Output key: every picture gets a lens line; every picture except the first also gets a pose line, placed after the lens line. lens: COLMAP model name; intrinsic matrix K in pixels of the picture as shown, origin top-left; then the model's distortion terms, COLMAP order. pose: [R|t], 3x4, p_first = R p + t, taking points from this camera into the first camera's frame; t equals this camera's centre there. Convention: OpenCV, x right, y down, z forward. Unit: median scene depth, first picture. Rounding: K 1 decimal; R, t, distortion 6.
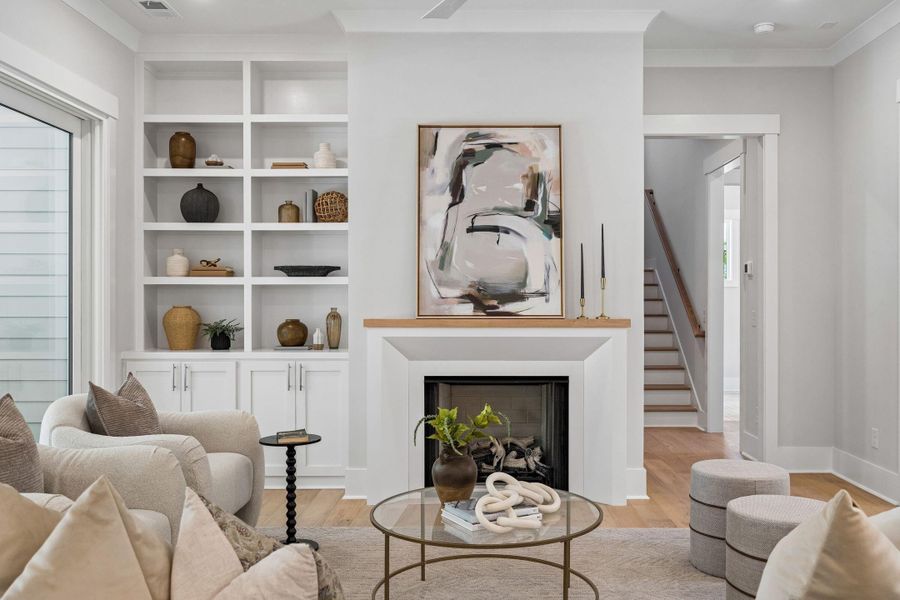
lens RADIAL K [[777.4, 0, 477.1], [0, 777.4, 301.9], [0, 0, 1]] dist [0.009903, -0.001838]
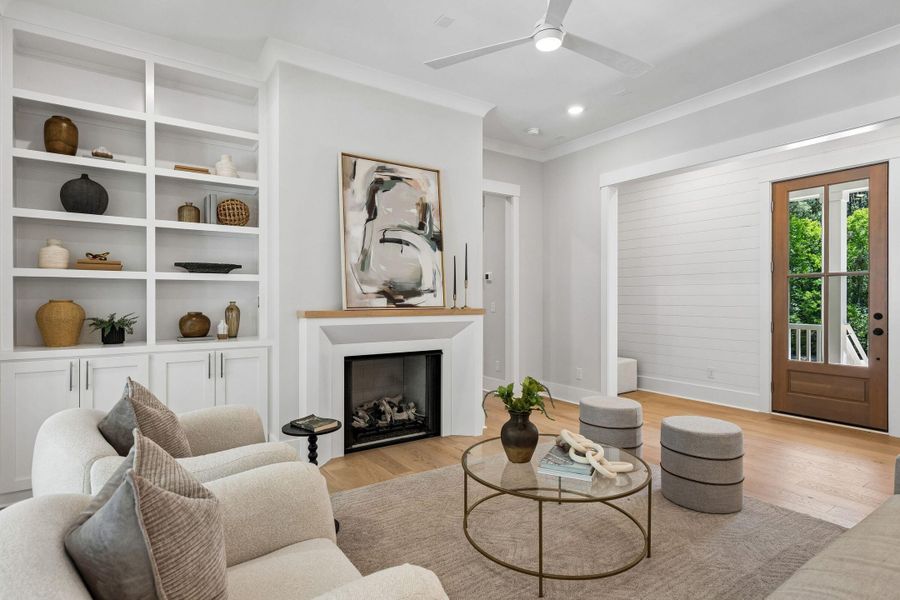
lens RADIAL K [[471.5, 0, 451.5], [0, 471.5, 297.0], [0, 0, 1]] dist [0.005391, 0.001146]
pose [[0.823180, 0.002854, 0.567773, -0.354864], [-0.002494, 0.999996, -0.001412, 0.001402], [-0.567775, -0.000253, 0.823184, 0.286987]]
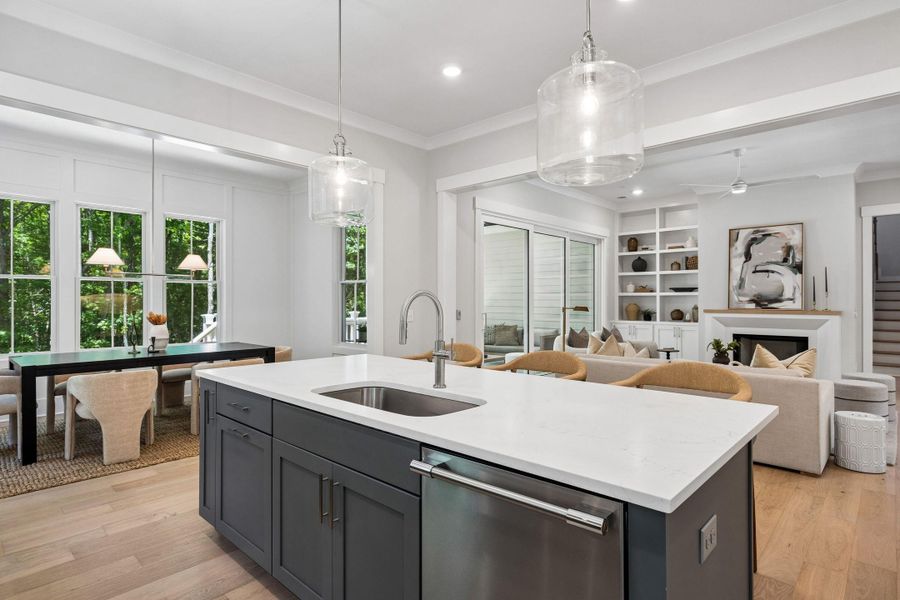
lens RADIAL K [[471.5, 0, 451.5], [0, 471.5, 297.0], [0, 0, 1]] dist [0.005391, 0.001146]
pose [[0.735809, -0.004474, -0.677174, 0.281565], [-0.000673, 0.999973, -0.007338, -0.006052], [0.677188, 0.005855, 0.735786, -0.660729]]
